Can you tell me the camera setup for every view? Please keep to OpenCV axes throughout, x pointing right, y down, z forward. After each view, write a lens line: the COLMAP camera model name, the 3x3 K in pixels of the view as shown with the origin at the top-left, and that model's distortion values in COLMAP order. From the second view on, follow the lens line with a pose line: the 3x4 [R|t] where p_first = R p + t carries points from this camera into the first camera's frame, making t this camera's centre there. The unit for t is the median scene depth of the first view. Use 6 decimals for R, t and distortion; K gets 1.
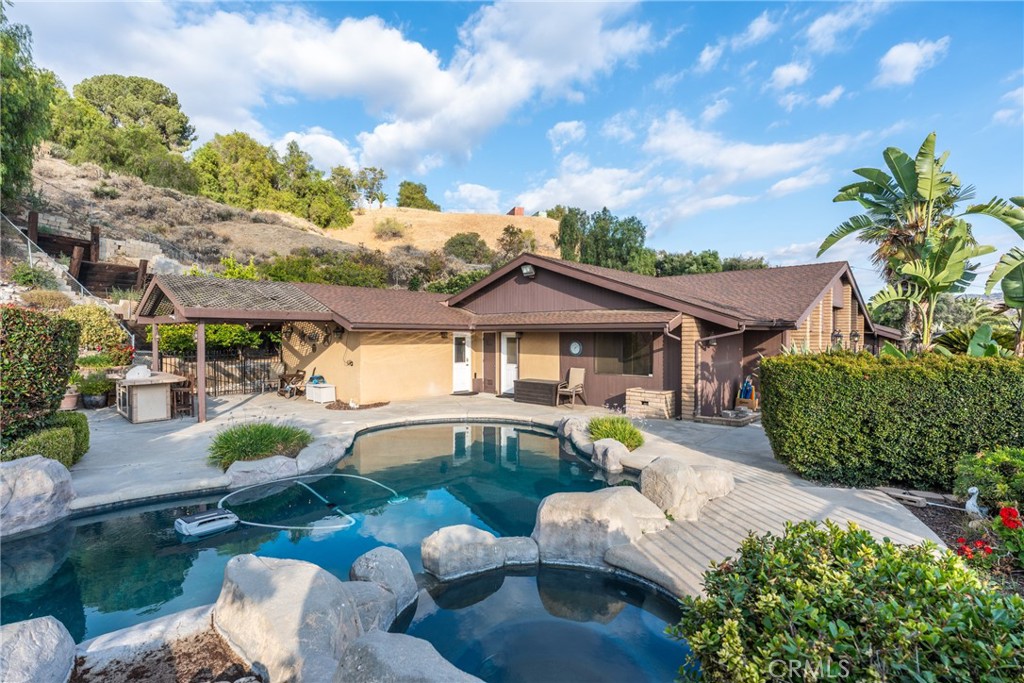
lens RADIAL K [[488.2, 0, 512.0], [0, 488.2, 341.5], [0, 0, 1]] dist [0.000534, 0.000162]
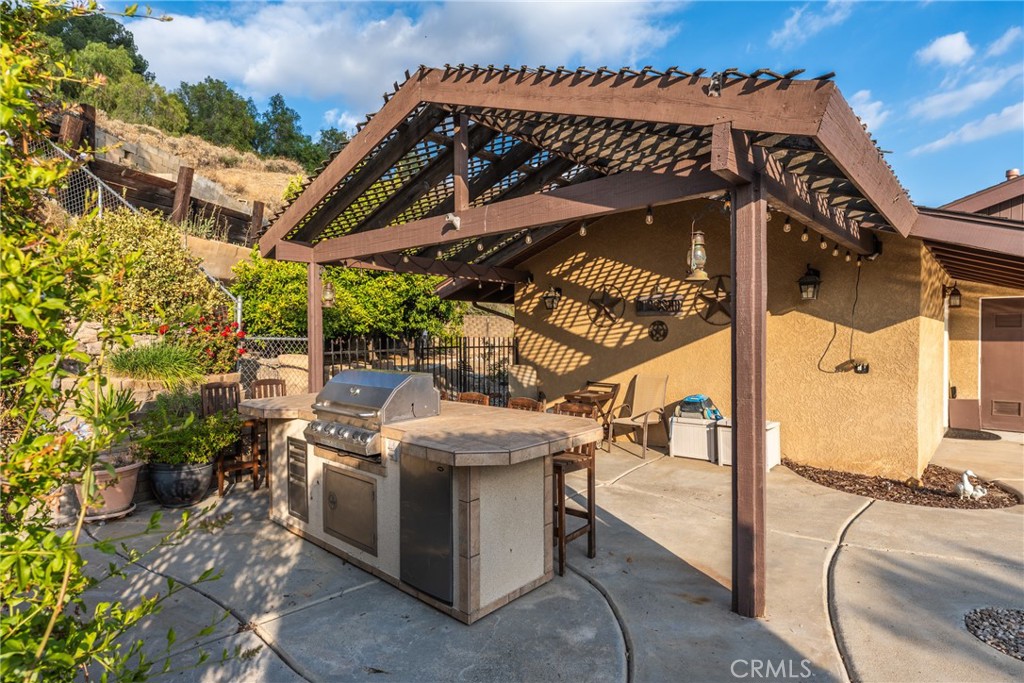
lens RADIAL K [[551.6, 0, 512.0], [0, 551.6, 341.5], [0, 0, 1]] dist [-0.004617, -0.000617]
pose [[0.999685, -0.001458, 0.025036, -0.424453], [0.001570, 0.999989, -0.004459, 0.019330], [-0.025029, 0.004496, 0.999677, 0.410620]]
